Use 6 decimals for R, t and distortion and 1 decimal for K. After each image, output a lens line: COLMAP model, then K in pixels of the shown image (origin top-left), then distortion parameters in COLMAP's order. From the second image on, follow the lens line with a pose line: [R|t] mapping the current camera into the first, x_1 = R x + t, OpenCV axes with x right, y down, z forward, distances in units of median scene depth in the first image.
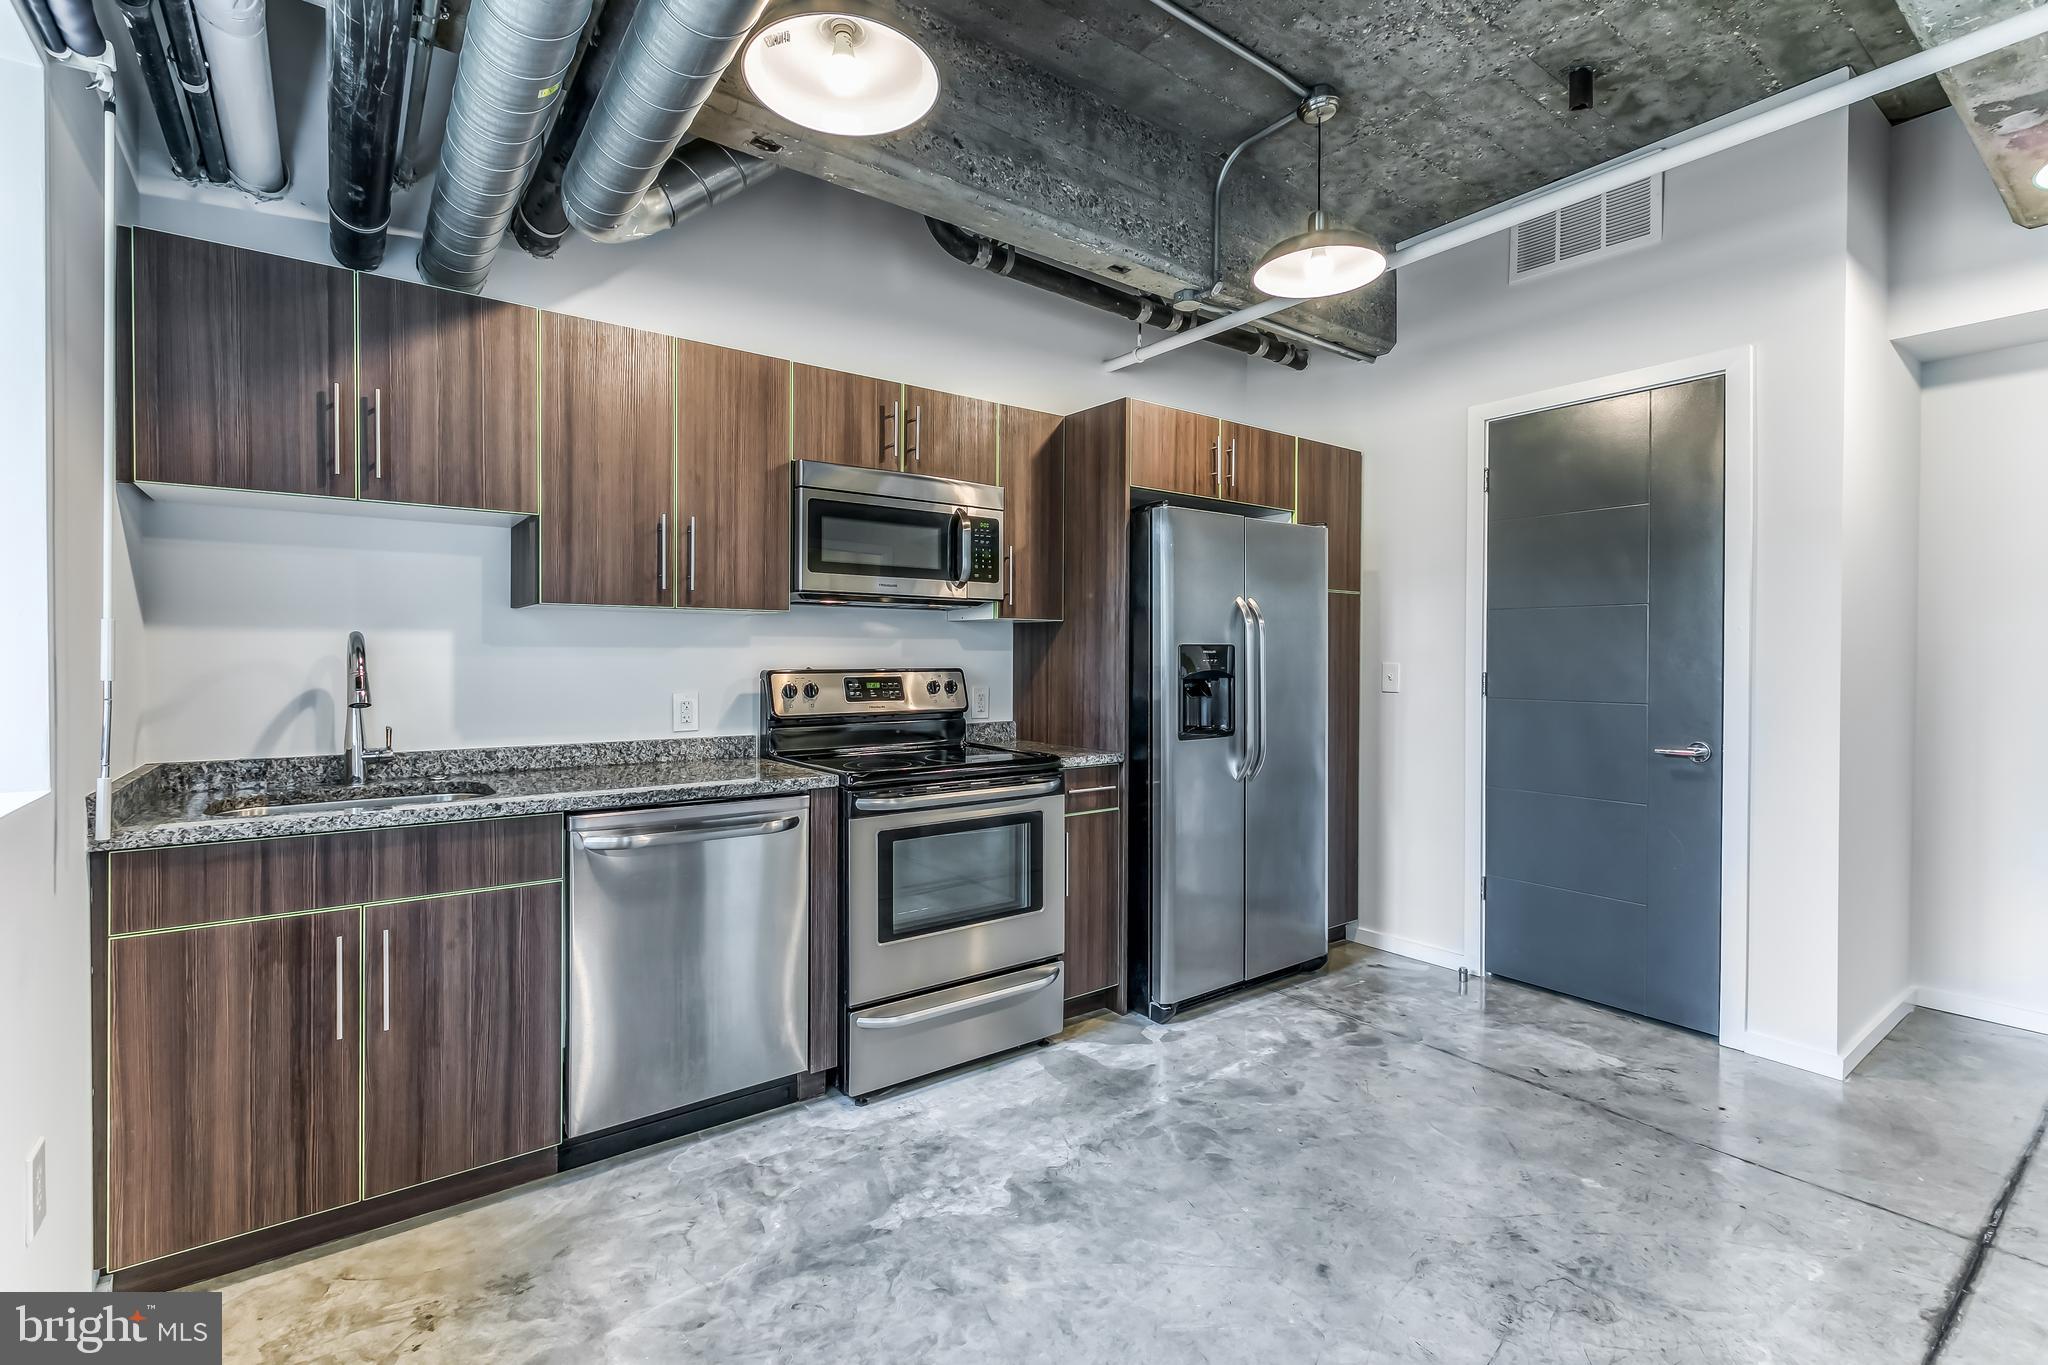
lens RADIAL K [[917.1, 0, 1022.7], [0, 917.1, 661.5], [0, 0, 1]] dist [0.009671, -0.003313]
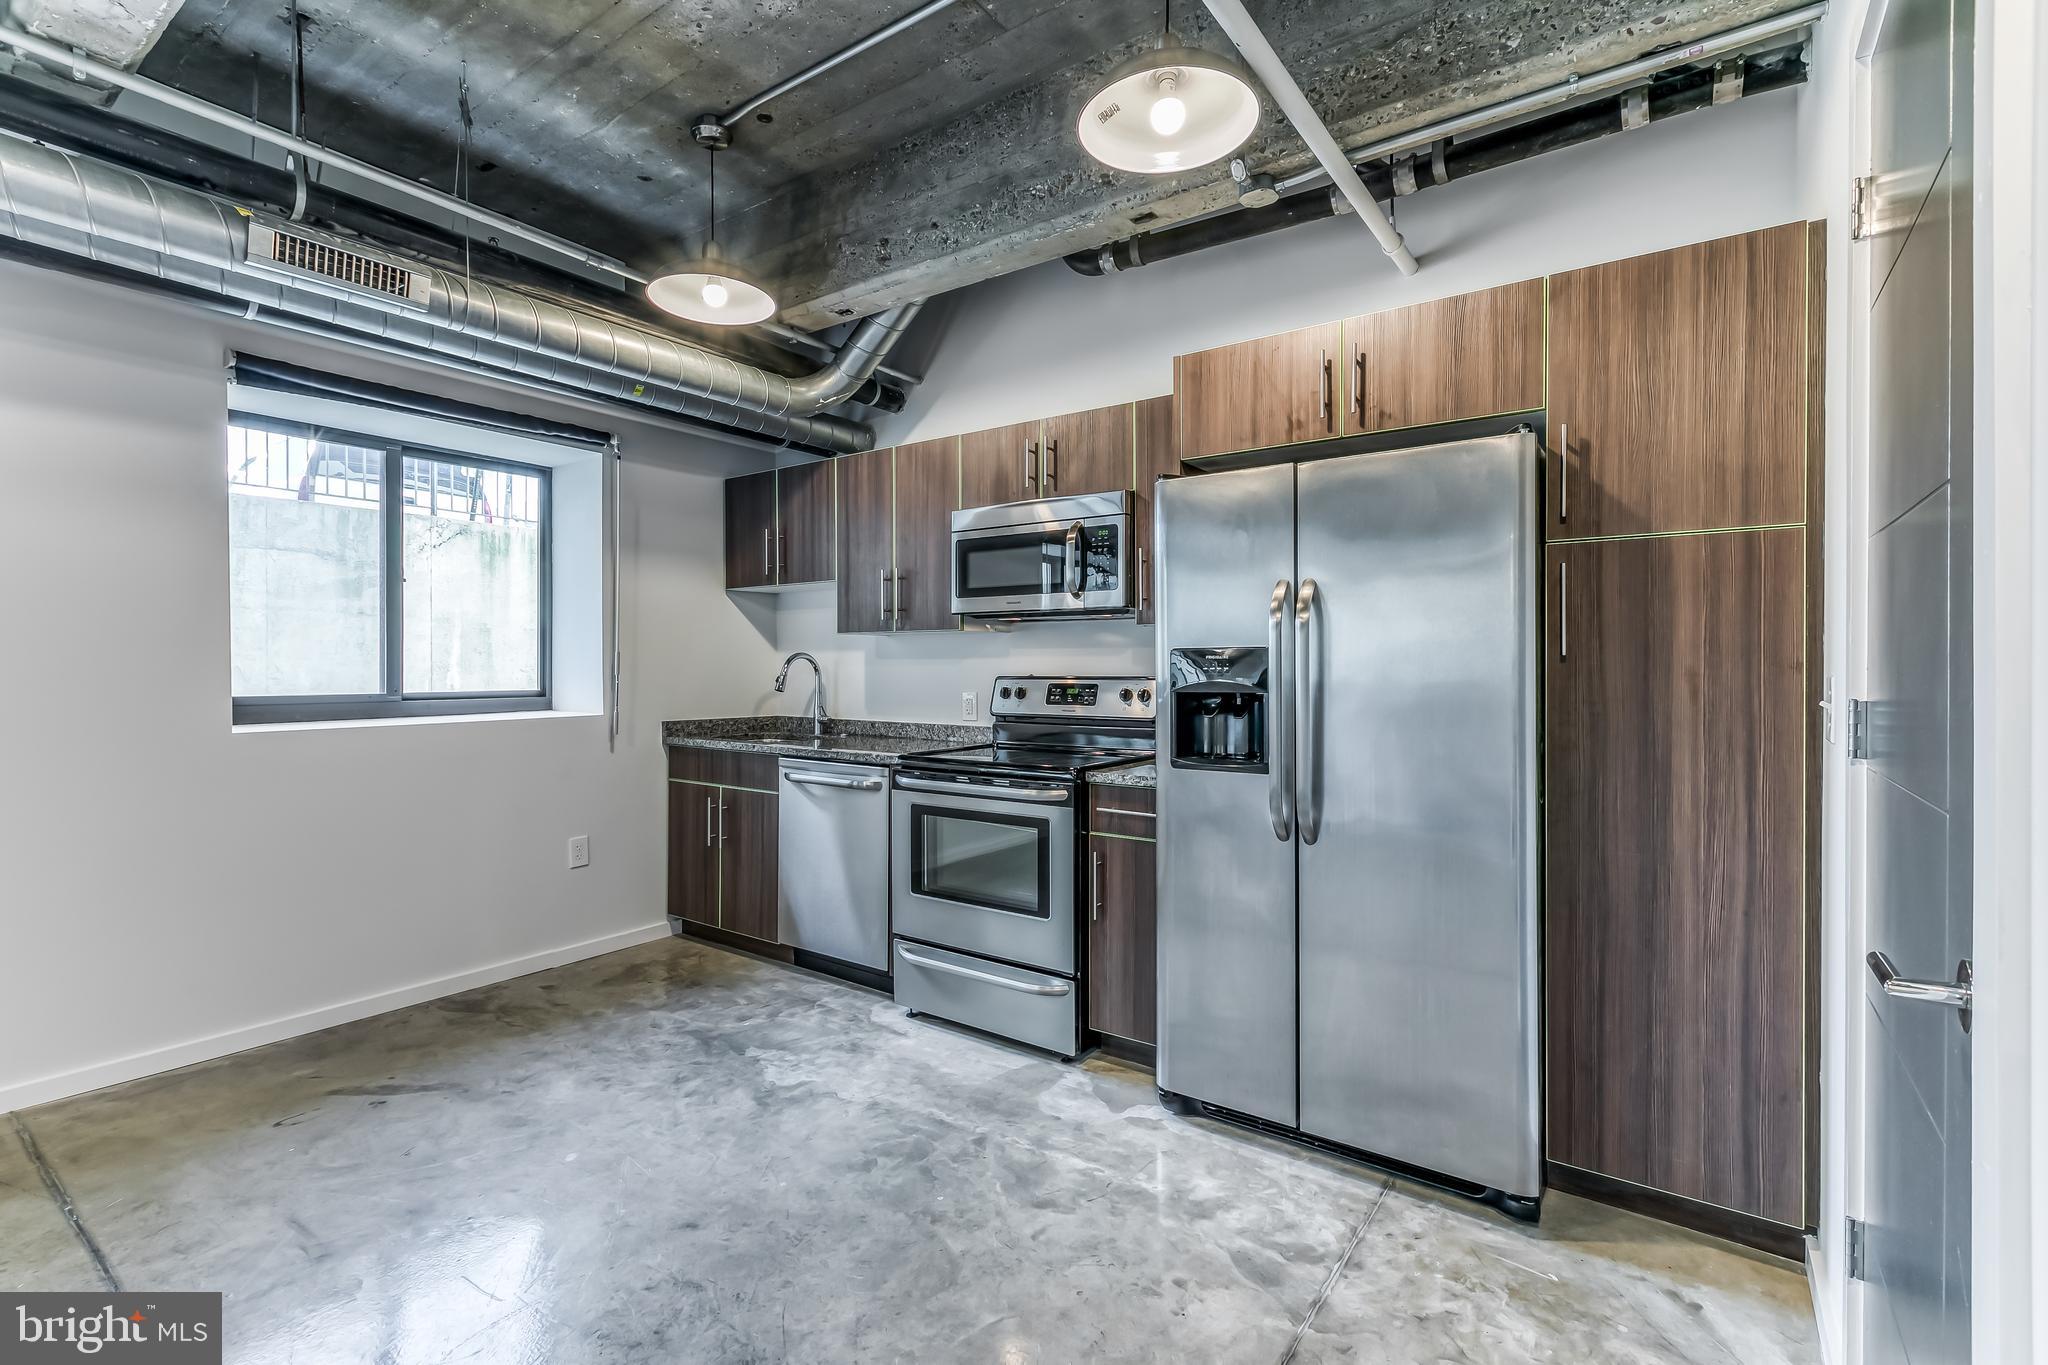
lens RADIAL K [[917.1, 0, 1014.1], [0, 917.1, 666.2], [0, 0, 1]] dist [0.009671, -0.003313]
pose [[0.300365, -0.001930, -0.953822, 1.045818], [-0.004360, 0.999985, -0.003397, 0.000441], [0.953814, 0.005179, 0.300352, 0.728538]]
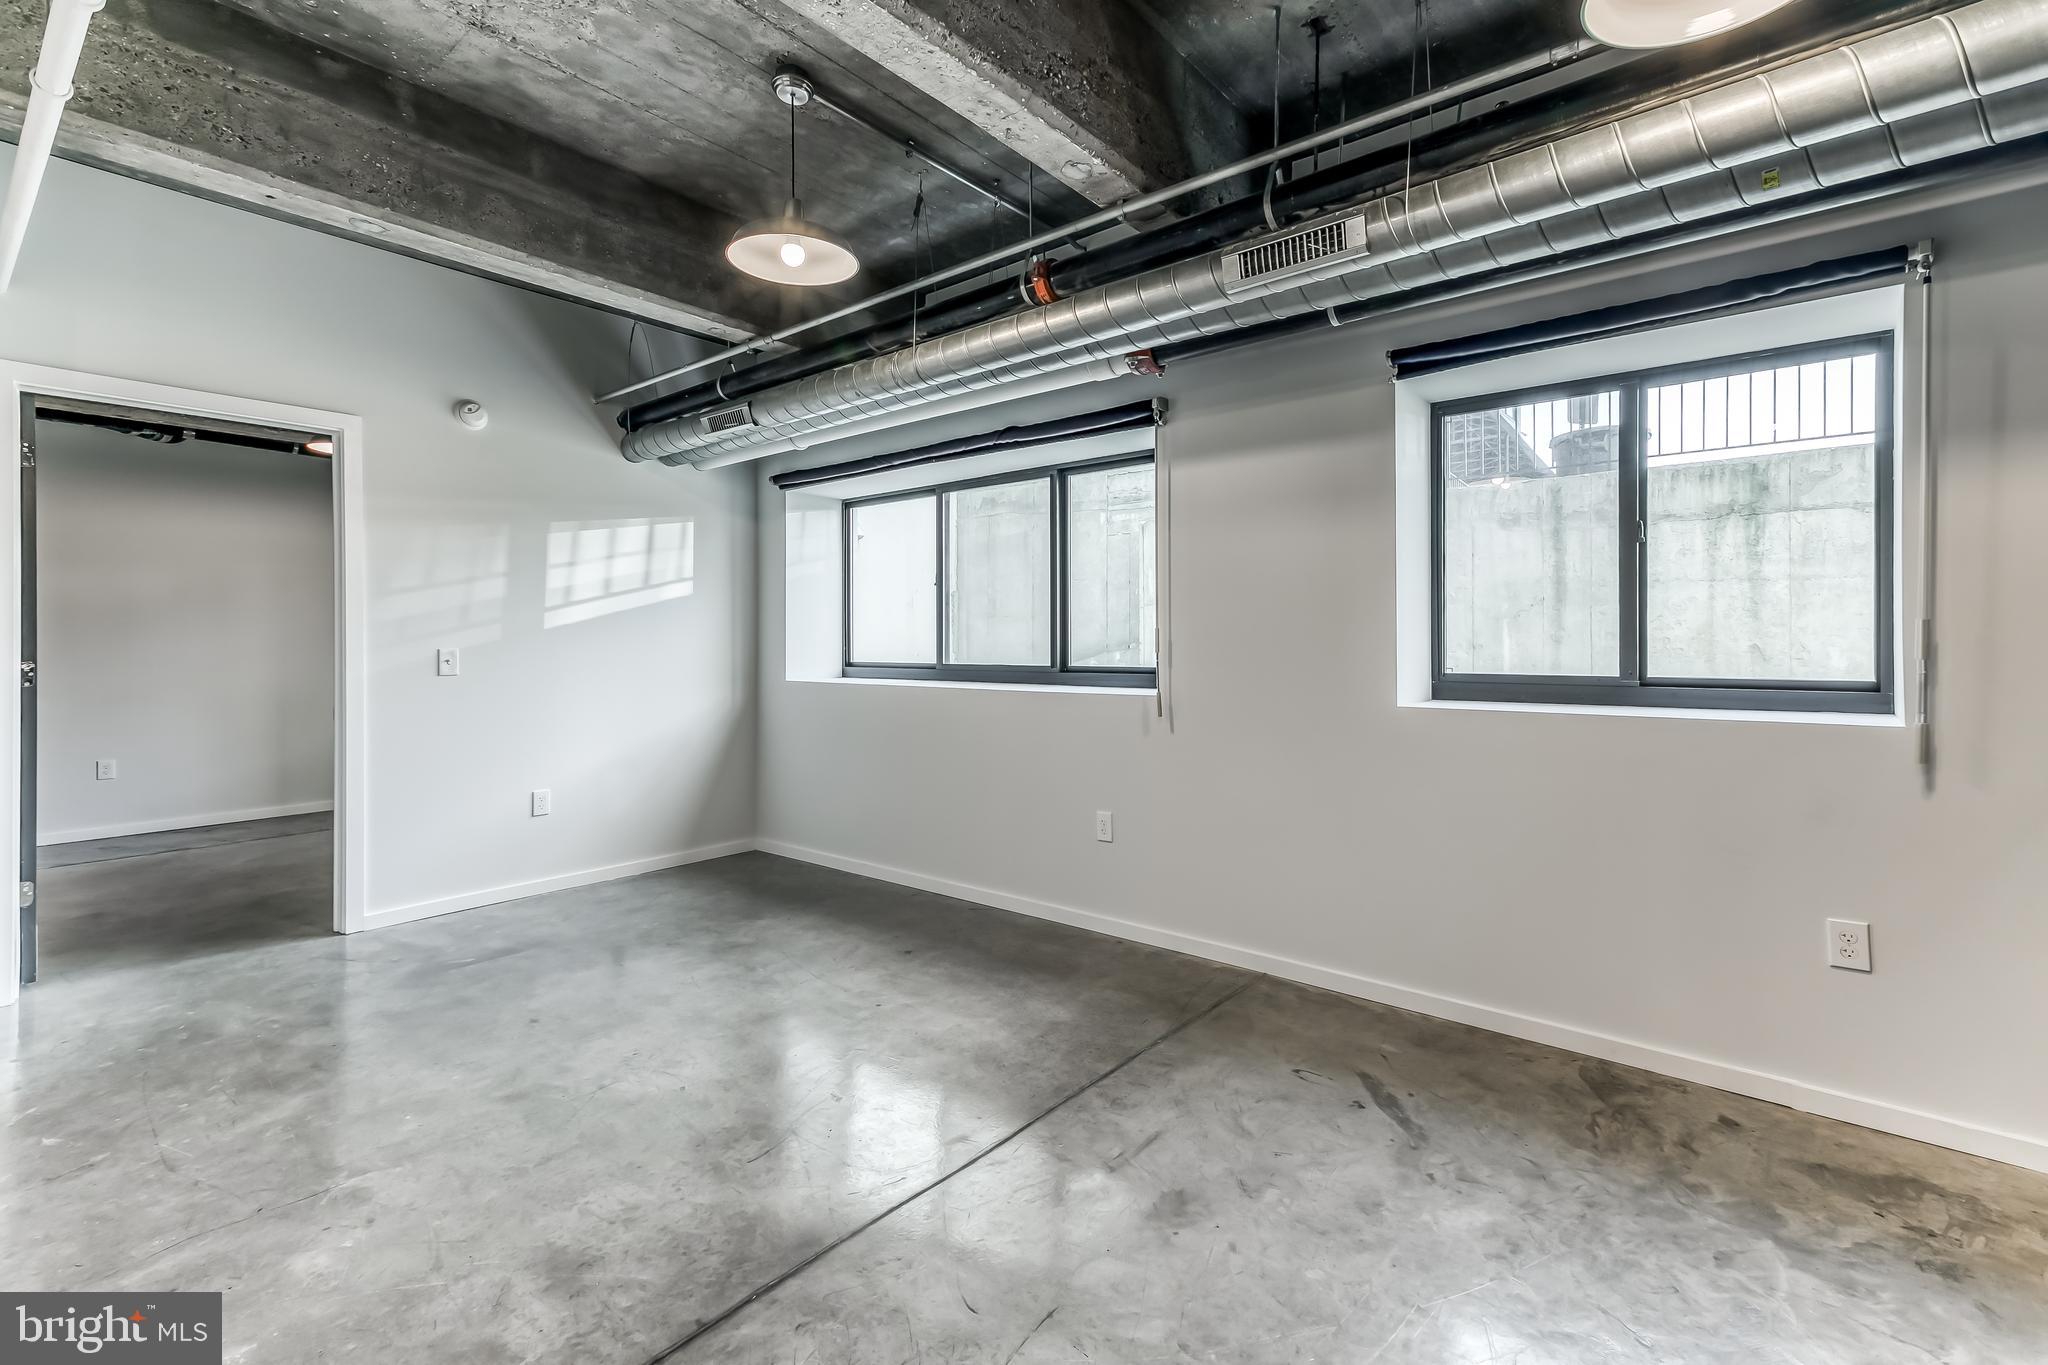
lens RADIAL K [[917.1, 0, 1018.5], [0, 917.1, 644.9], [0, 0, 1]] dist [0.009671, -0.003313]
pose [[-0.973393, -0.003591, -0.229112, 0.454004], [-0.005812, 0.999942, 0.009021, -0.005637], [0.229067, 0.010112, -0.973358, 1.199225]]
